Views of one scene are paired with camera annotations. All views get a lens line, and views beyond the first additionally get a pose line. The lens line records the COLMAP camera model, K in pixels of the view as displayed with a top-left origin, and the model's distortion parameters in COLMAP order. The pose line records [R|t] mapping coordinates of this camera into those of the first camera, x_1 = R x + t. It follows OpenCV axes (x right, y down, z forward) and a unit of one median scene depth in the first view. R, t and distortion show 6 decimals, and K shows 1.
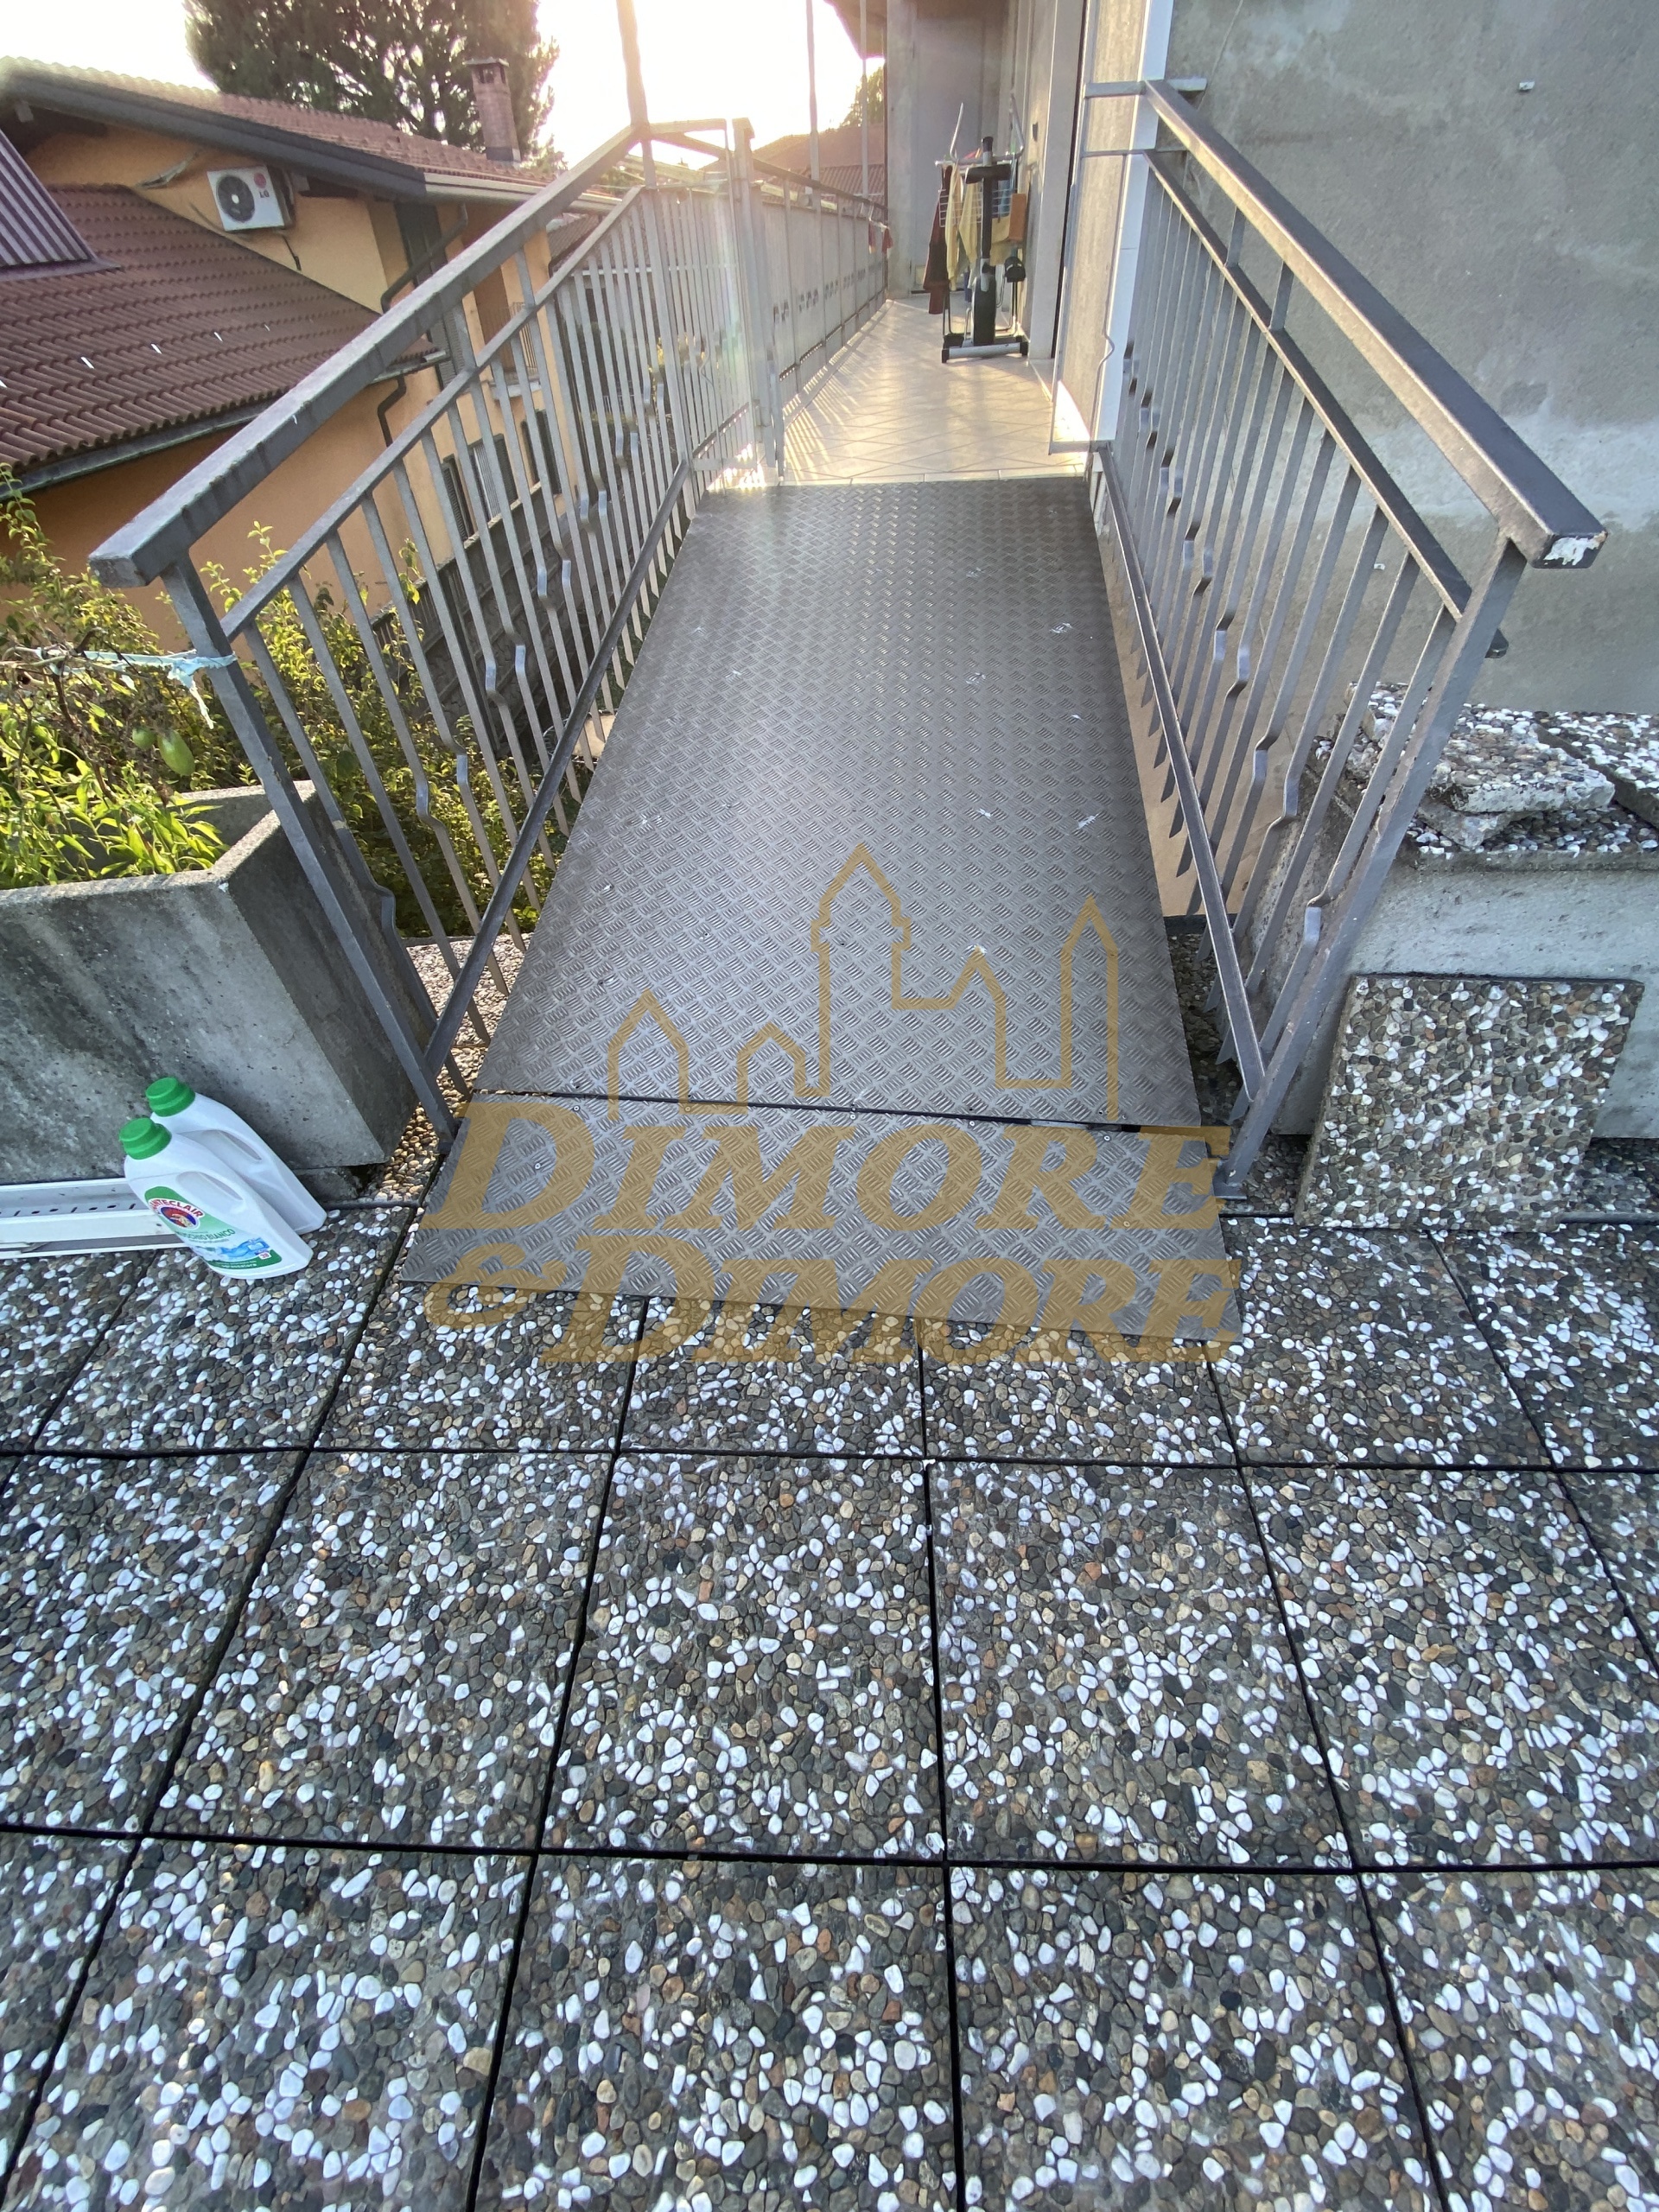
lens RADIAL K [[899.0, 0, 831.0], [0, 899.0, 1103.0], [0, 0, 1]] dist [0.012790, -0.016983]
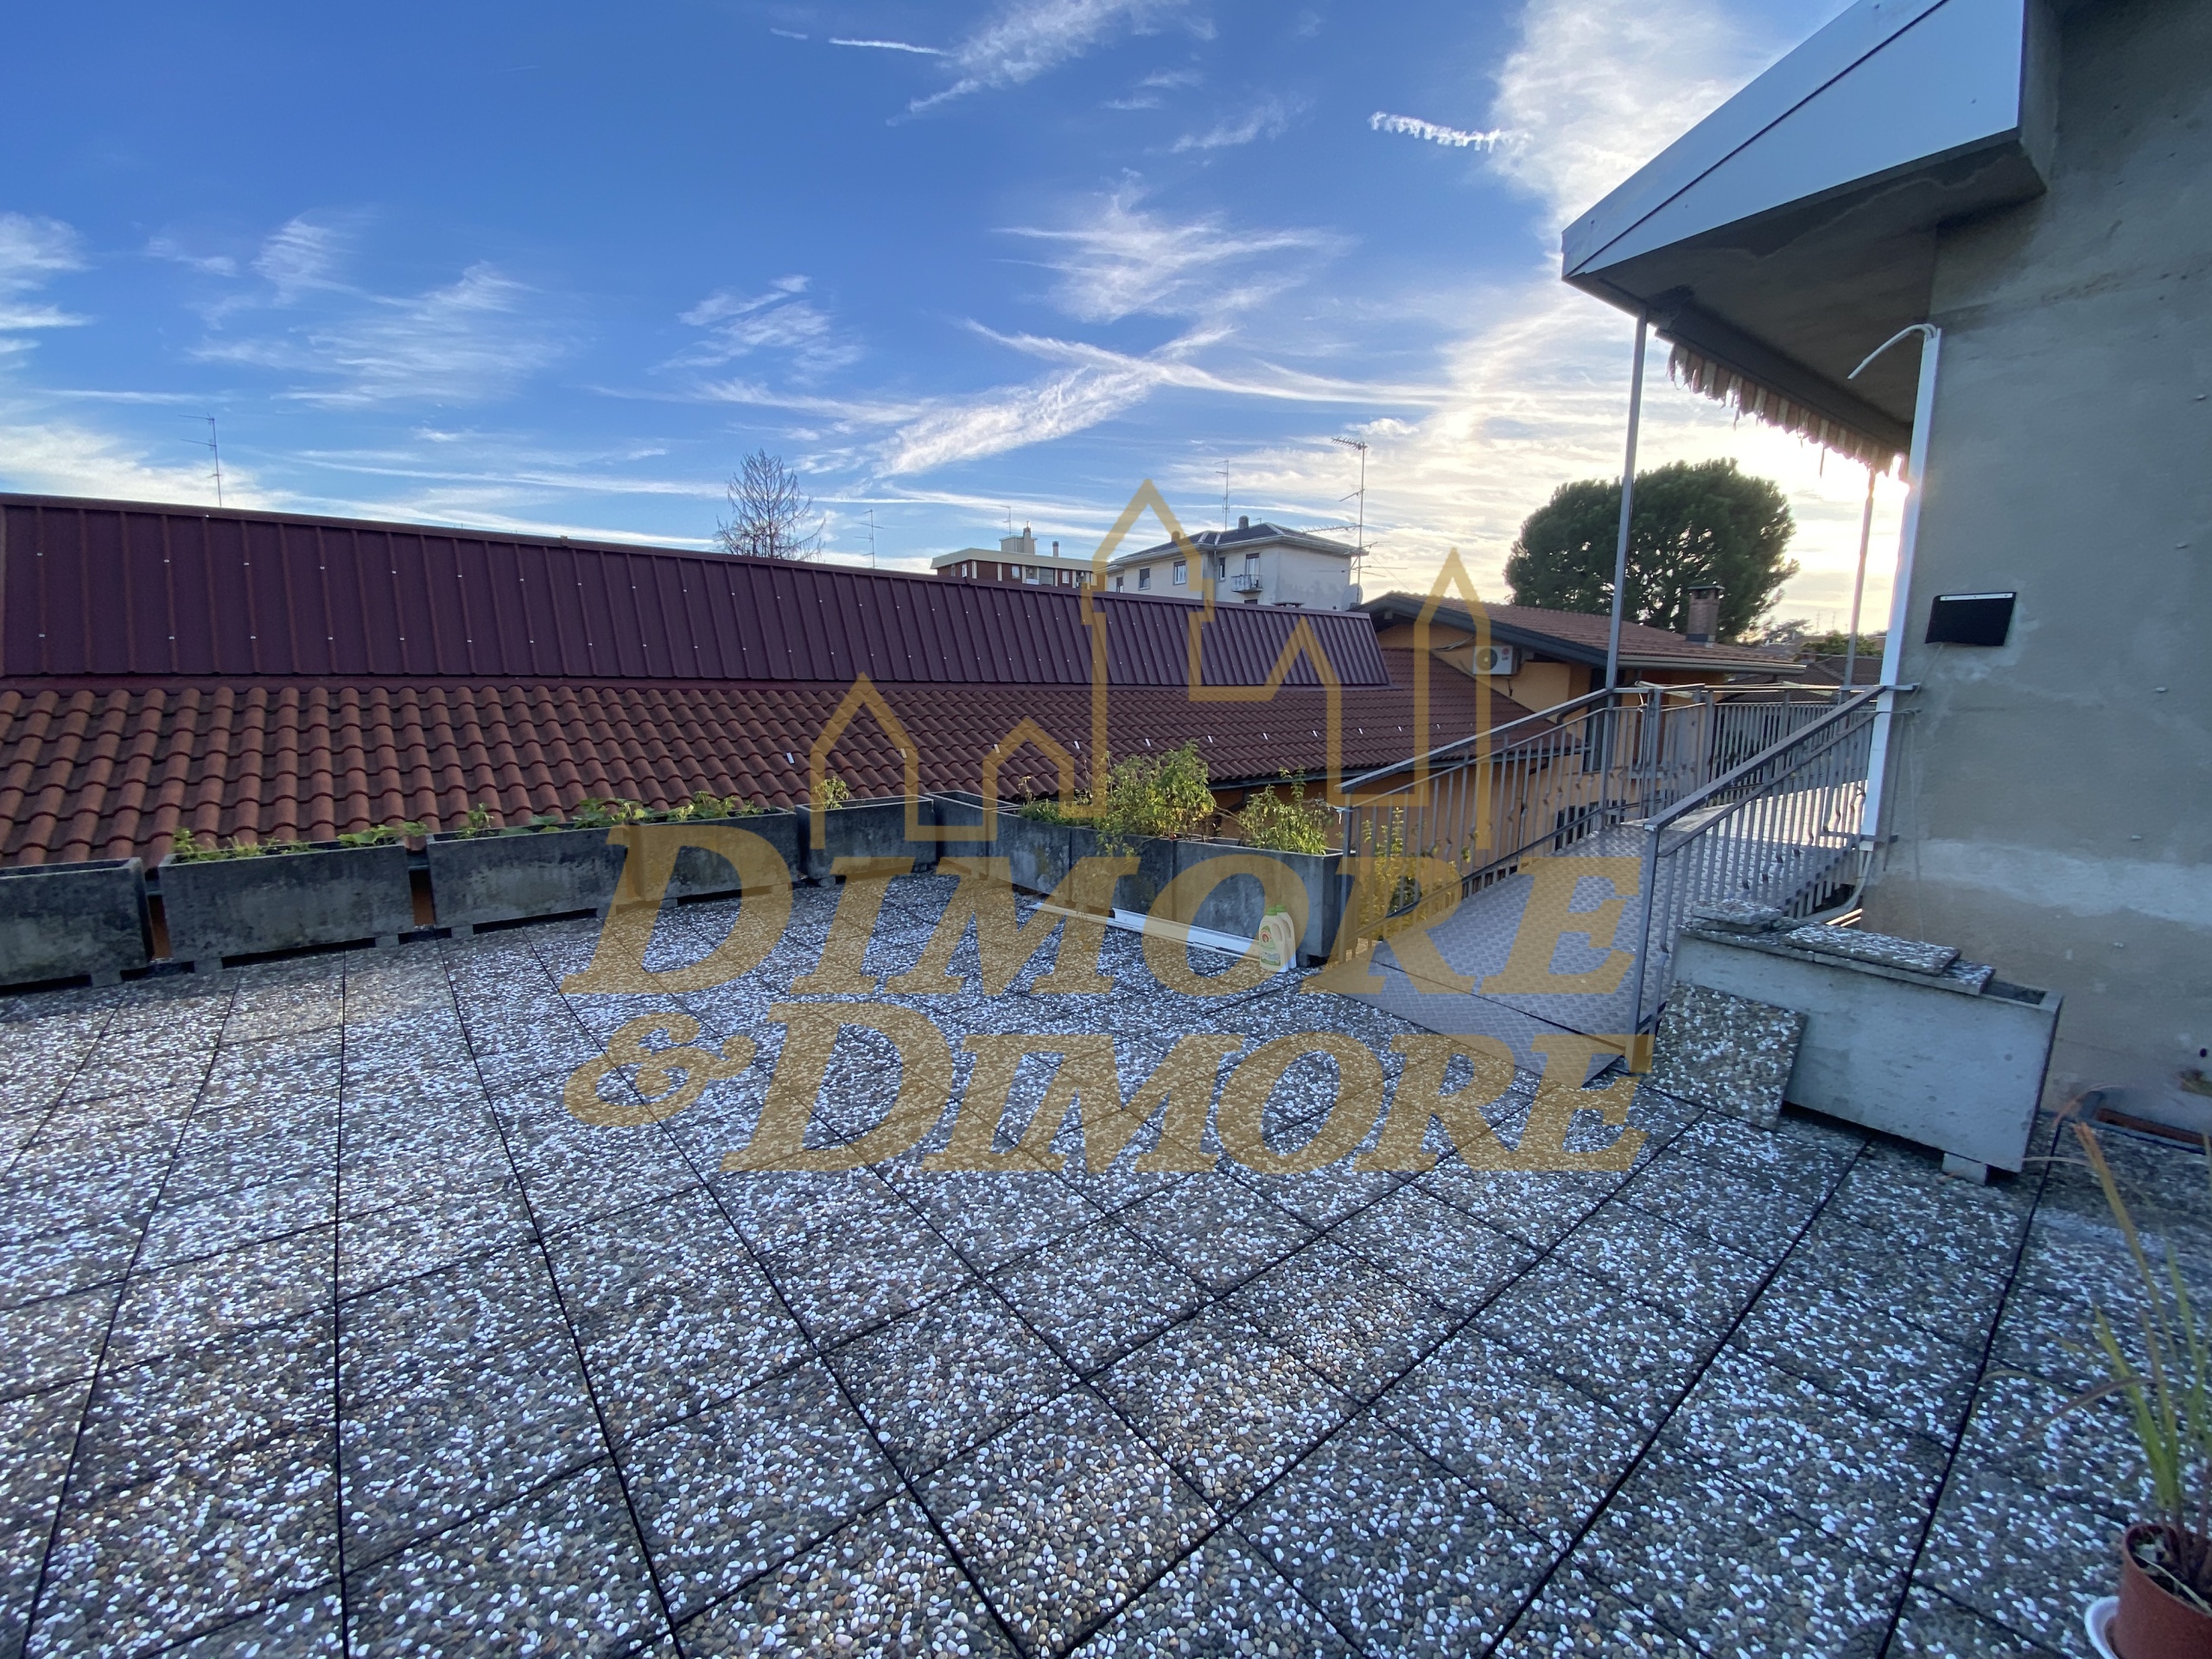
lens RADIAL K [[899.0, 0, 1103.9], [0, 899.0, 822.8], [0, 0, 1]] dist [0.012790, -0.016983]
pose [[0.656970, 0.156738, -0.737444, 1.317435], [-0.547886, 0.771182, -0.324189, 1.215937], [0.517891, 0.617018, 0.592518, -1.608415]]
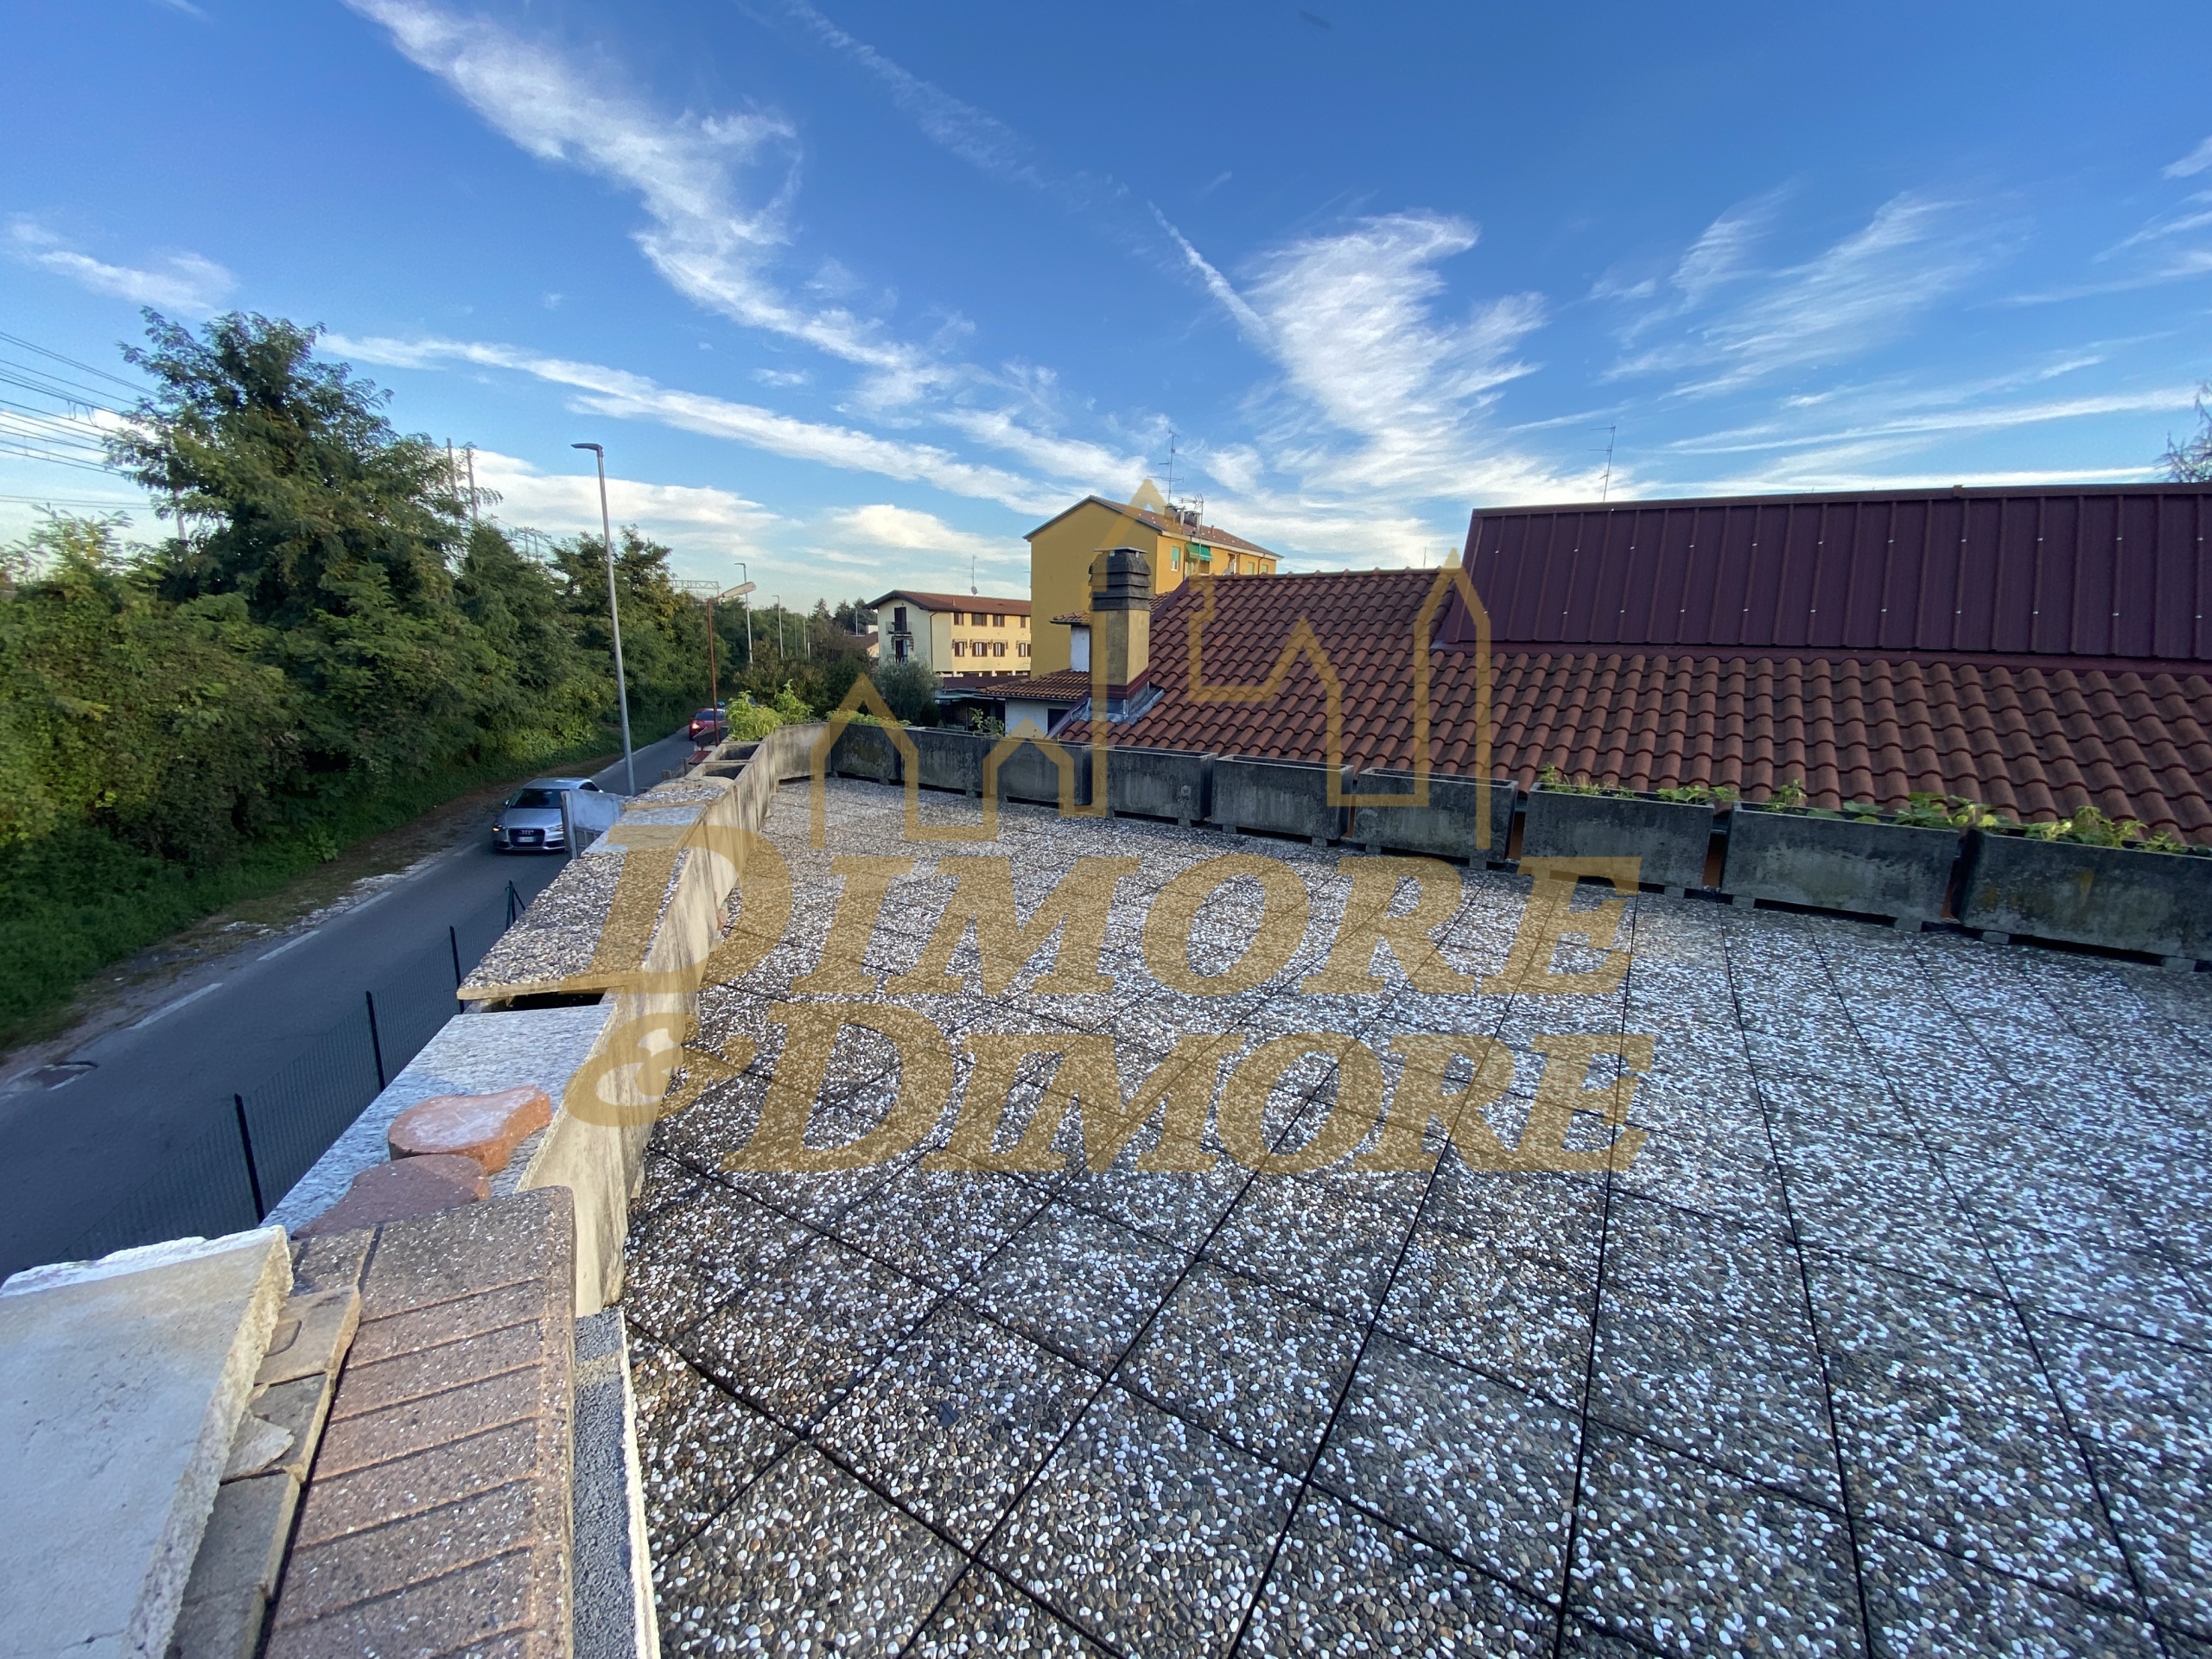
lens RADIAL K [[899.0, 0, 1103.9], [0, 899.0, 822.8], [0, 0, 1]] dist [0.012790, -0.016983]
pose [[-0.498908, 0.201860, -0.842819, 1.305107], [-0.605461, 0.614633, 0.505612, 1.334647], [0.620087, 0.762547, -0.184427, -1.715343]]
